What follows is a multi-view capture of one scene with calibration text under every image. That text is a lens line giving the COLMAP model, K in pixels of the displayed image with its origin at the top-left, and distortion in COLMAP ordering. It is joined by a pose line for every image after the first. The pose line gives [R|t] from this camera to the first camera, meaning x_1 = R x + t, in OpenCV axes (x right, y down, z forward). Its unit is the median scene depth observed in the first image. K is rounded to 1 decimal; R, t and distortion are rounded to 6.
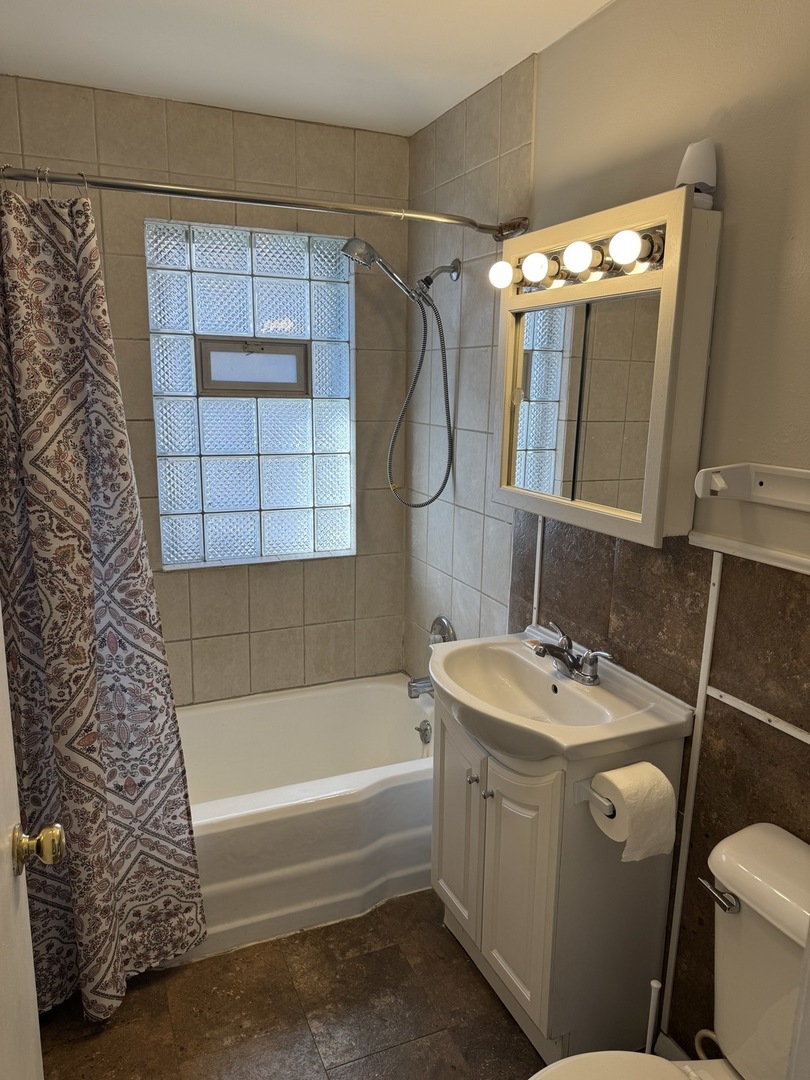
lens RADIAL K [[761.0, 0, 408.8], [0, 761.0, 541.7], [0, 0, 1]] dist [0.132913, -0.208754]
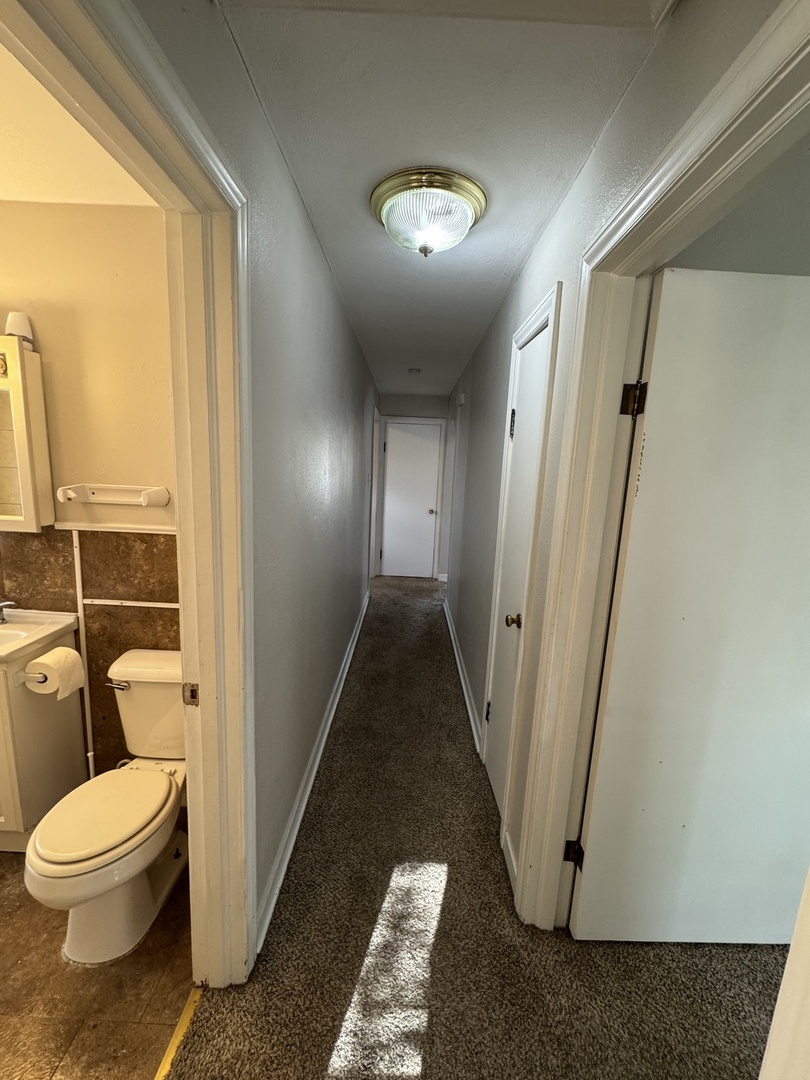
lens RADIAL K [[433.0, 0, 410.2], [0, 433.0, 536.9], [0, 0, 1]] dist [-0.002285, -0.000157]
pose [[0.410536, -0.151745, 0.899130, -0.235959], [0.148735, 0.983994, 0.098156, 0.048598], [-0.899632, 0.093435, 0.426534, -0.224134]]
